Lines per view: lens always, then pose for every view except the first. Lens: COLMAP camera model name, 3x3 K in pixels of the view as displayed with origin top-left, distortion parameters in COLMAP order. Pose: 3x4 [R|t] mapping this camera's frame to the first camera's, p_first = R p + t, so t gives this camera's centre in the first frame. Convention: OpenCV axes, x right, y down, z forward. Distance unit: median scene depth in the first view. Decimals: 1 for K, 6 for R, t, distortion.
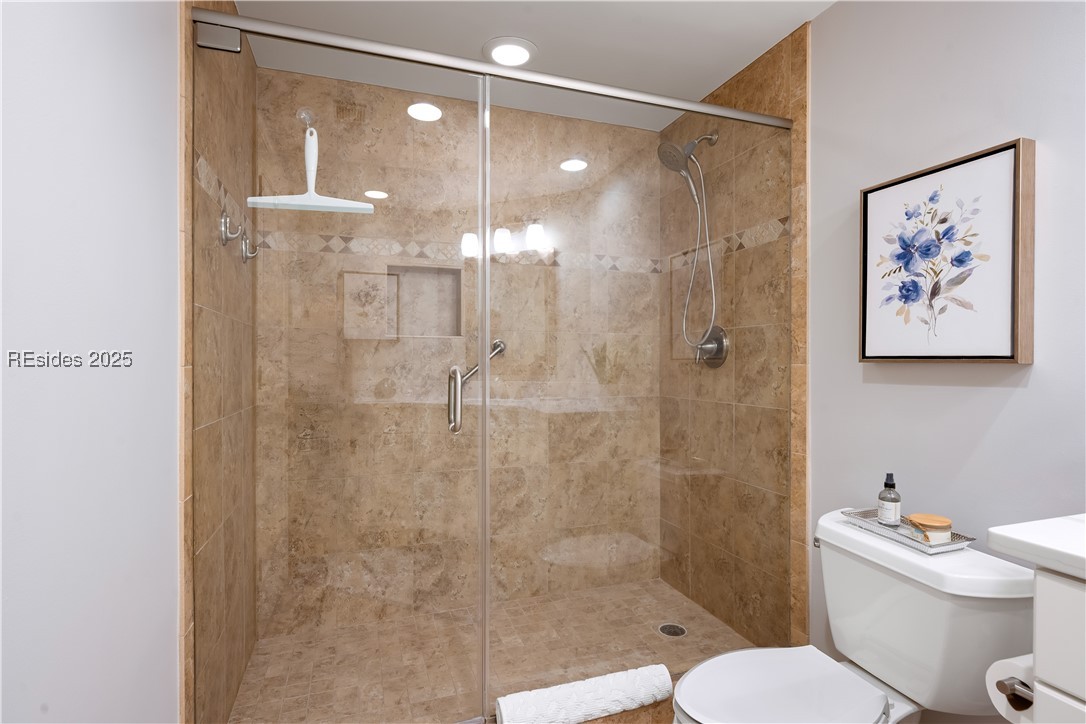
lens RADIAL K [[536.7, 0, 542.4], [0, 536.7, 364.5], [0, 0, 1]] dist [-0.004835, -0.001403]
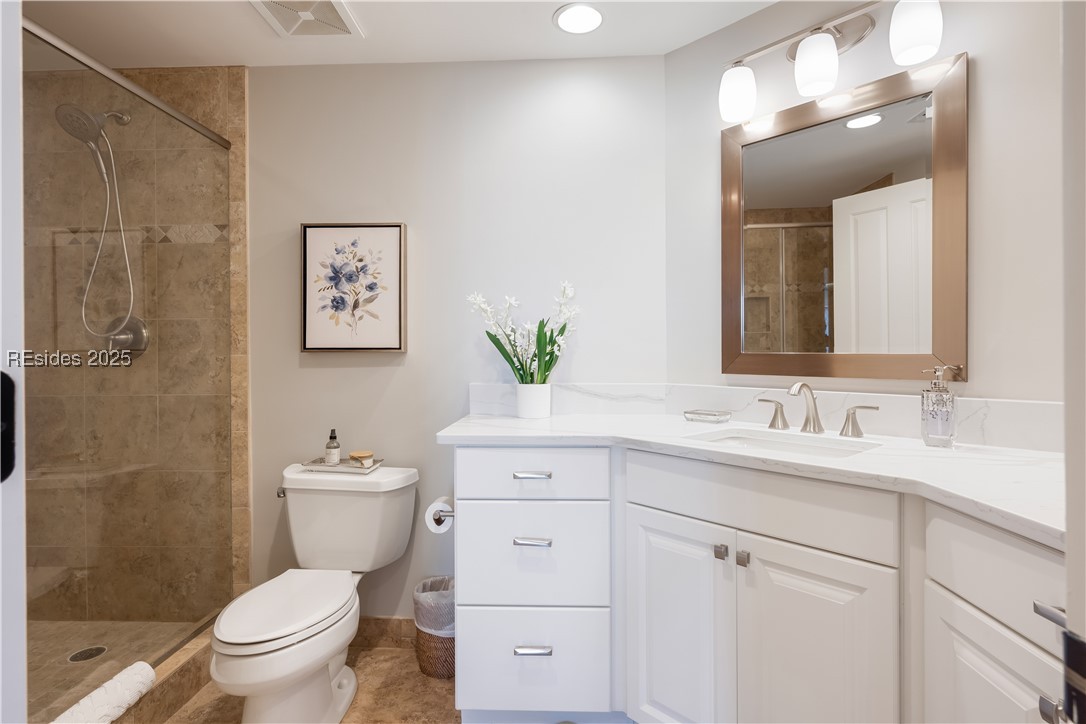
lens RADIAL K [[536.7, 0, 542.3], [0, 536.7, 356.5], [0, 0, 1]] dist [-0.004835, -0.001403]
pose [[0.395313, -0.019197, 0.918346, -0.323088], [0.014229, 0.999790, 0.014774, -0.004089], [-0.918436, 0.007227, 0.395503, -0.064047]]
